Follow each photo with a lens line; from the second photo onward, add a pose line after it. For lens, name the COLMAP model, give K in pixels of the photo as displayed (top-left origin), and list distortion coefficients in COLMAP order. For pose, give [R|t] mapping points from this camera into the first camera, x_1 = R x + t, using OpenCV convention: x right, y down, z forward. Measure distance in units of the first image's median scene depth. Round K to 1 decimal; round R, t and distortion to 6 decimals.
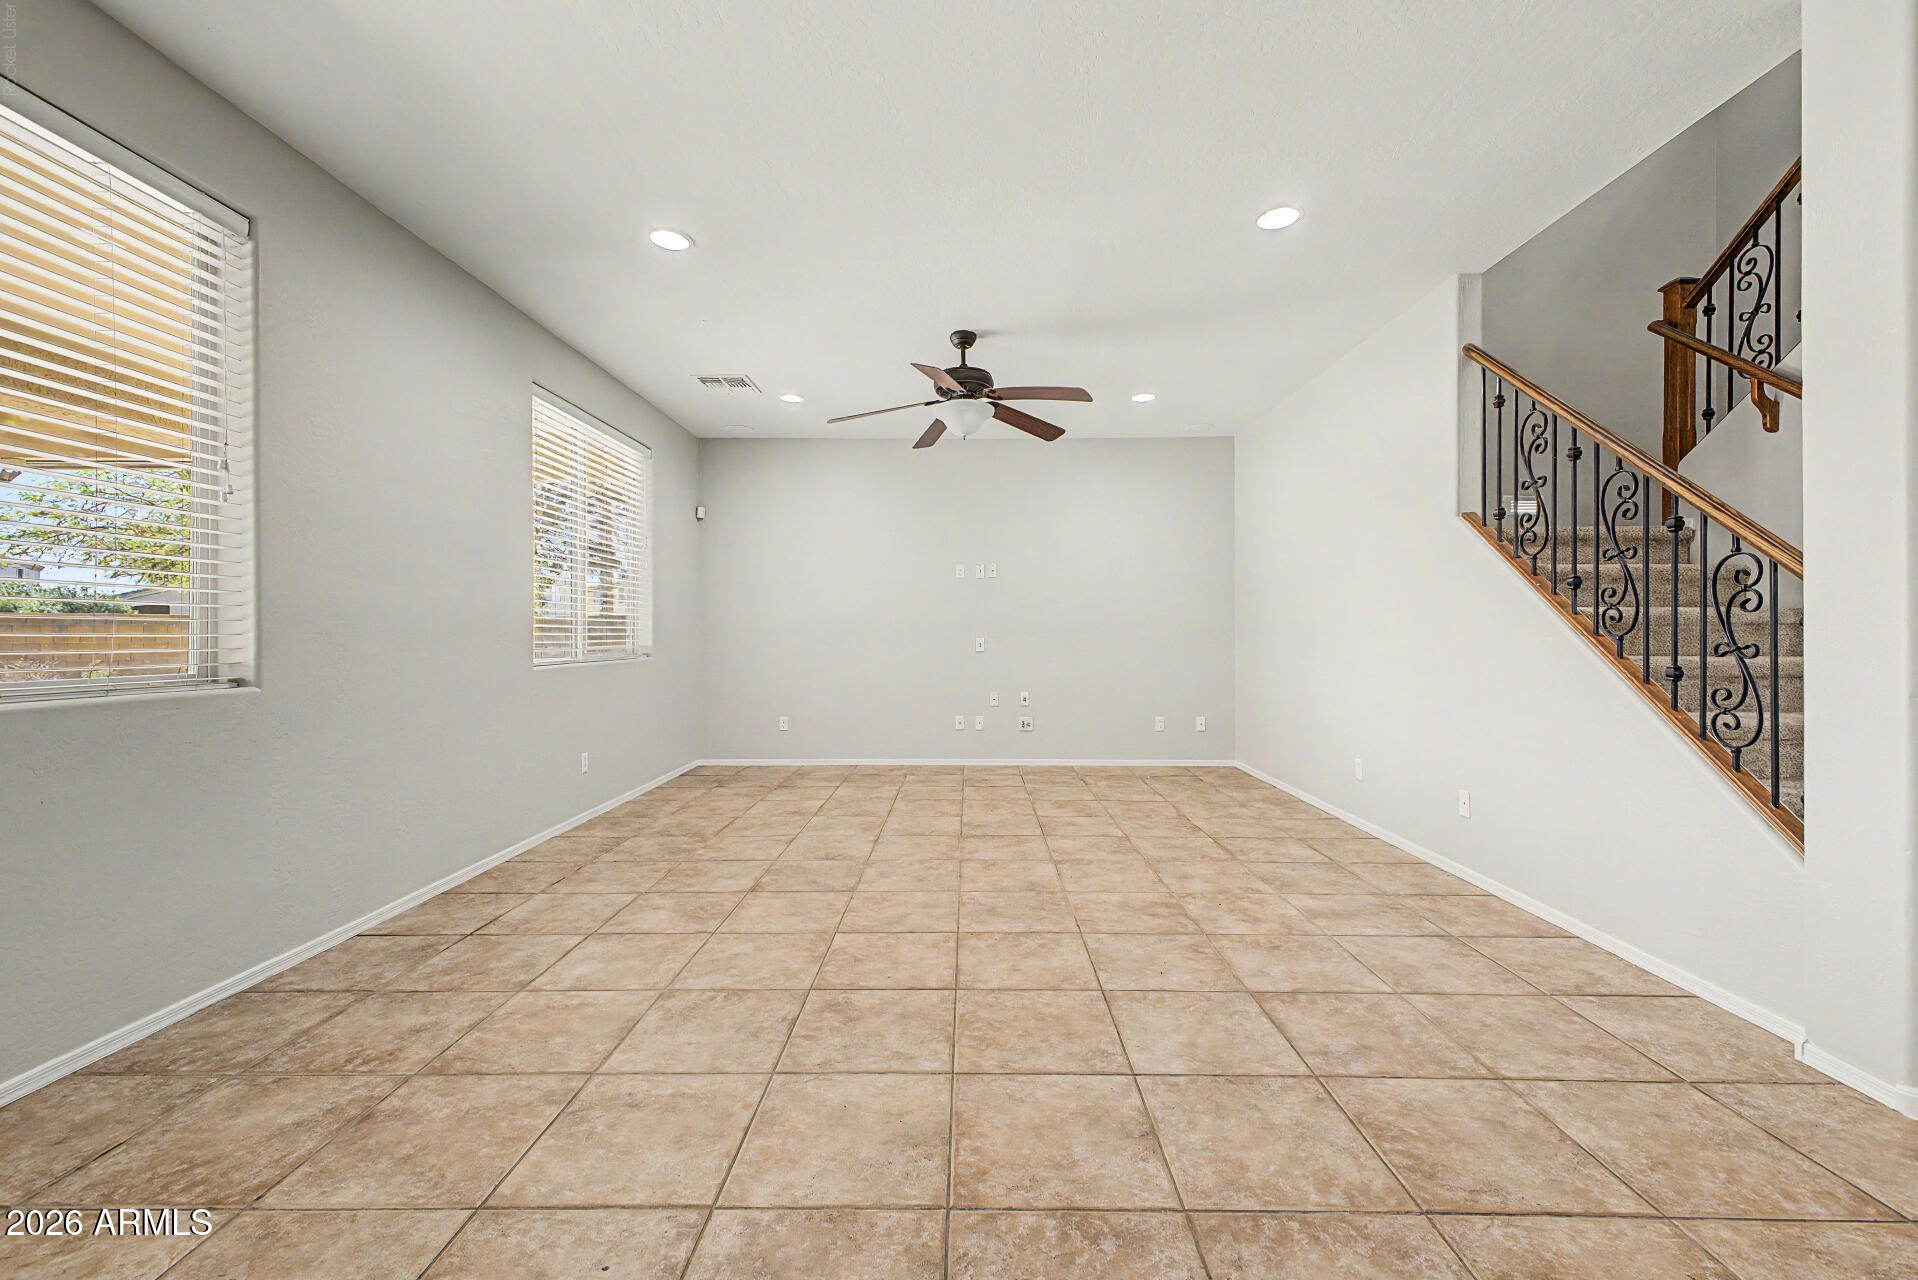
lens RADIAL K [[764.5, 0, 965.3], [0, 764.5, 638.4], [0, 0, 1]] dist [0.023307, -0.007424]
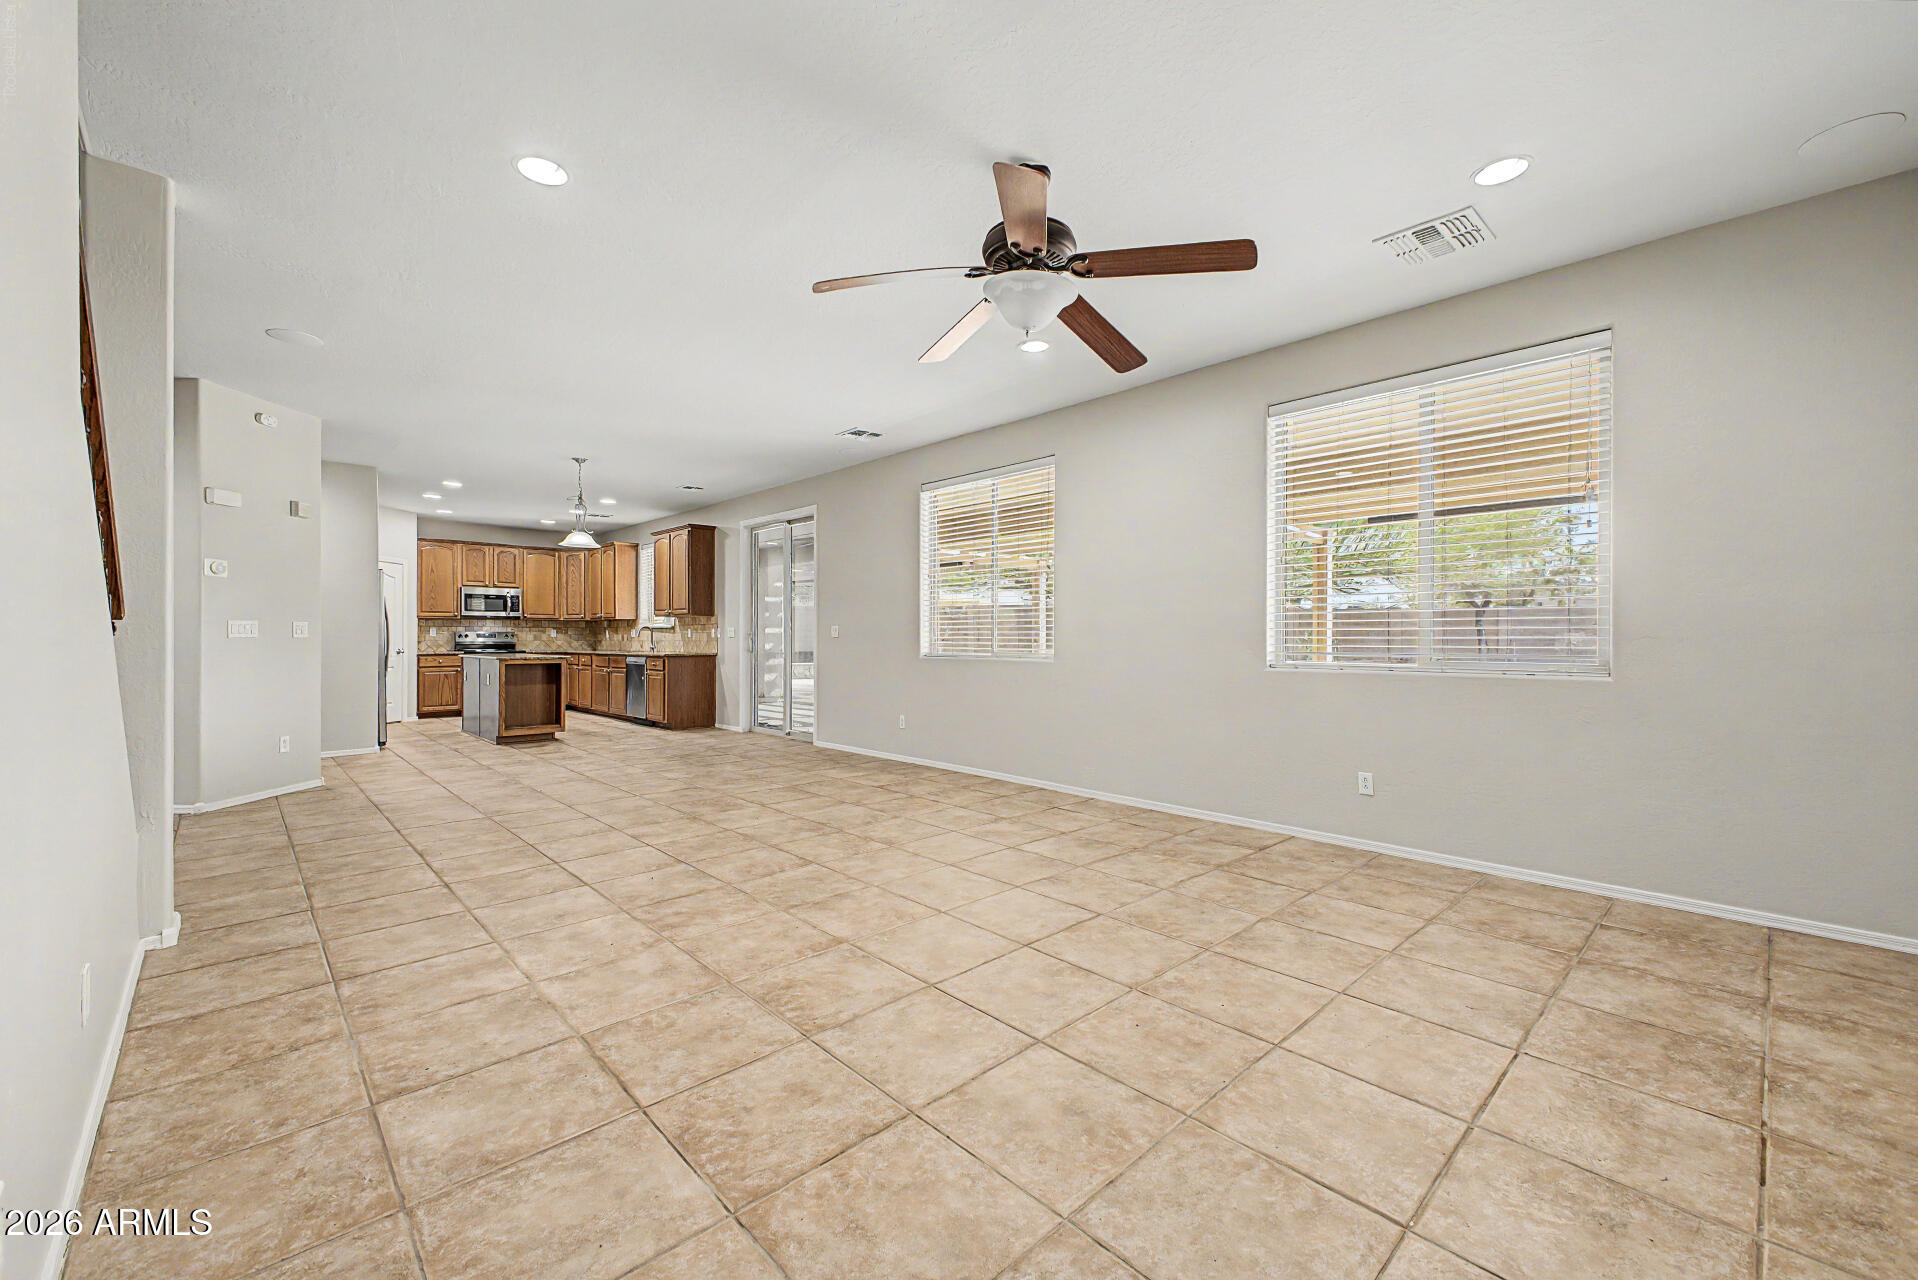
lens RADIAL K [[764.5, 0, 965.3], [0, 764.5, 638.4], [0, 0, 1]] dist [0.023307, -0.007424]
pose [[-0.718687, 0.002685, -0.695329, 0.714118], [-0.001944, 0.999981, 0.005872, -0.014214], [0.695331, 0.005572, -0.718668, 2.092348]]
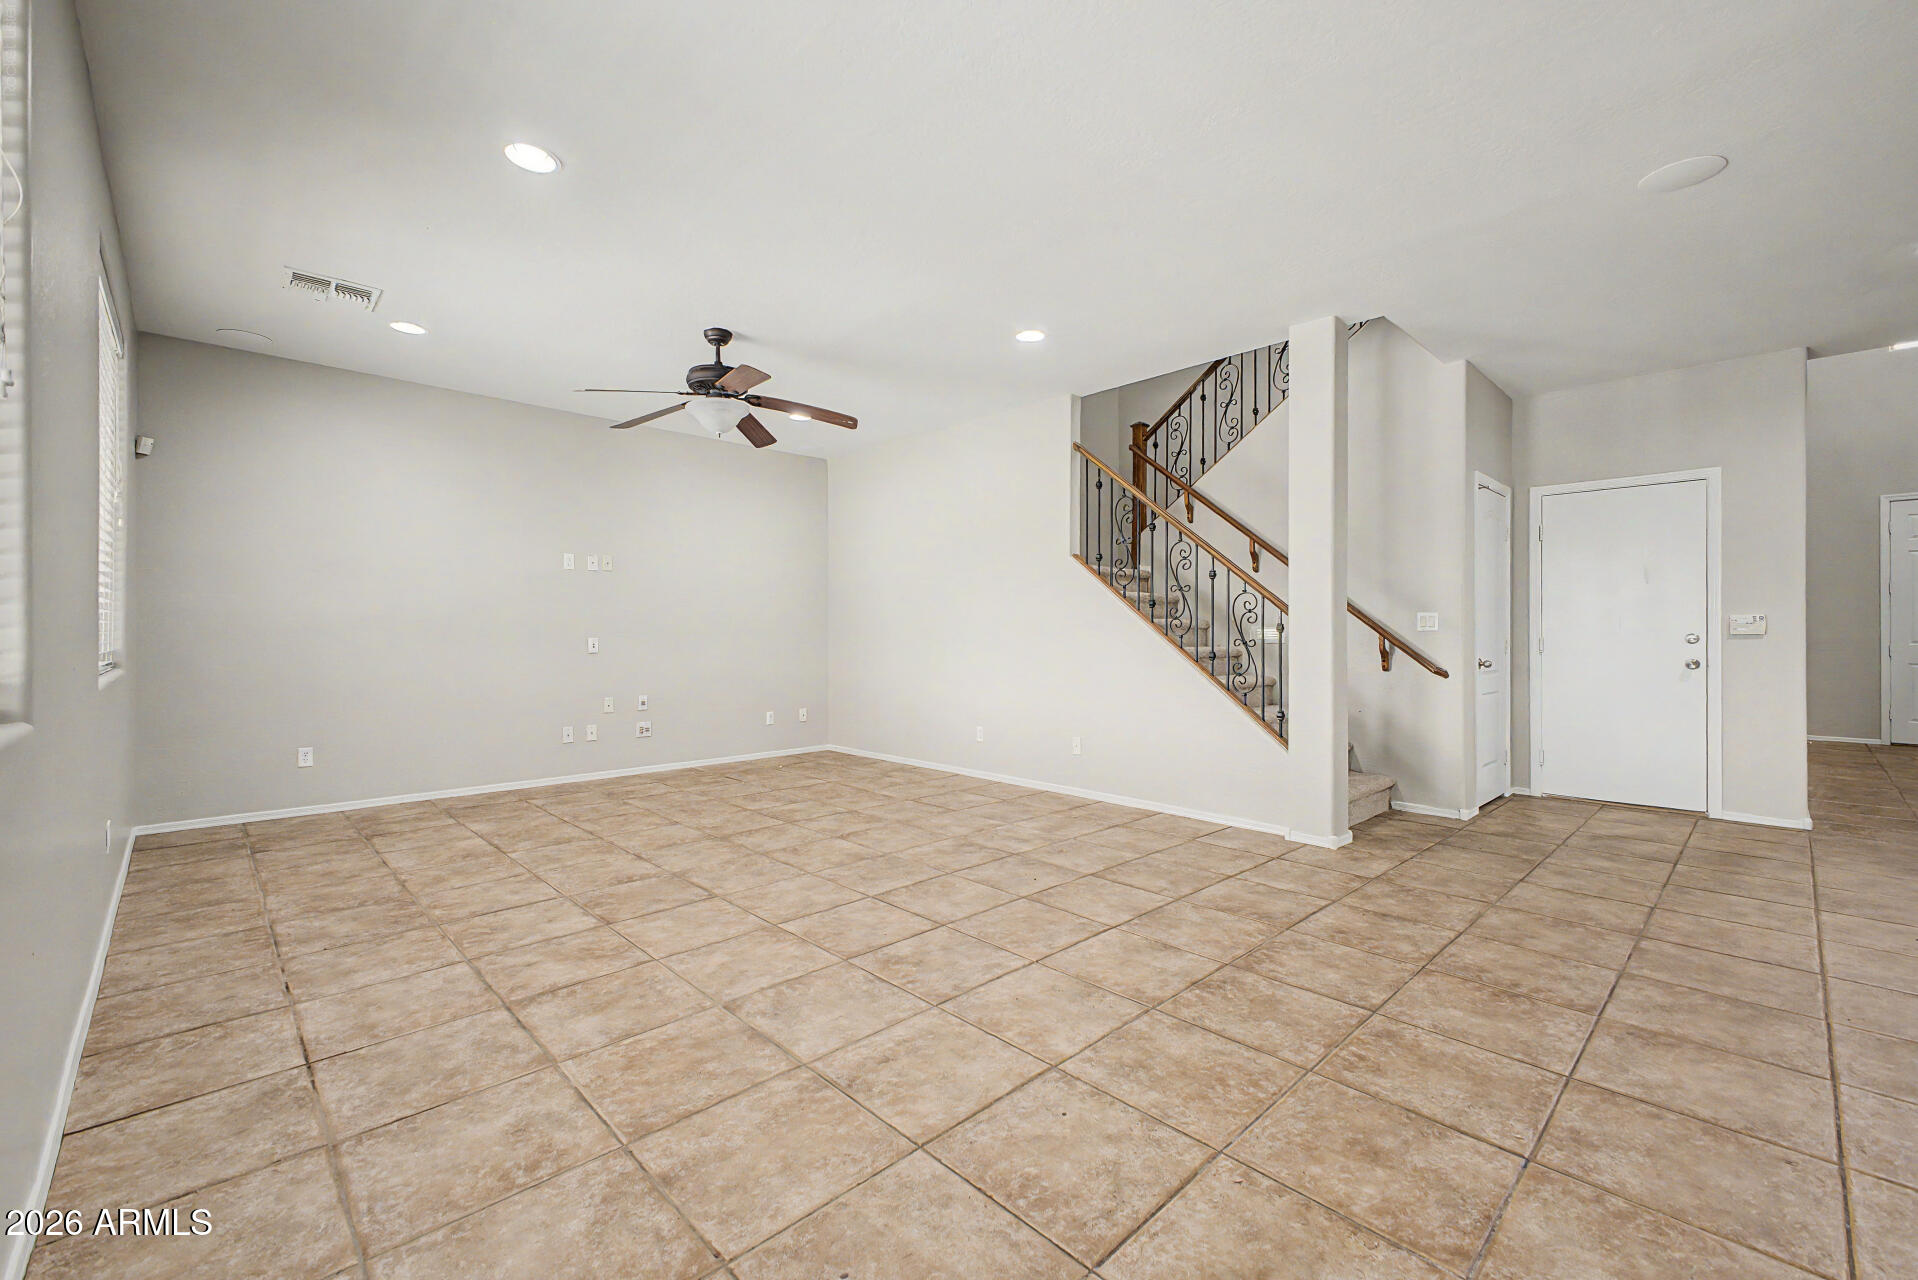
lens RADIAL K [[782.7, 0, 959.0], [0, 782.7, 640.0], [0, 0, 1]] dist [0.026306, -0.008837]
pose [[0.717988, -0.004693, 0.696039, -0.712304], [0.001582, 0.999986, 0.005111, -0.002682], [-0.696053, -0.002569, 0.717985, 0.072786]]
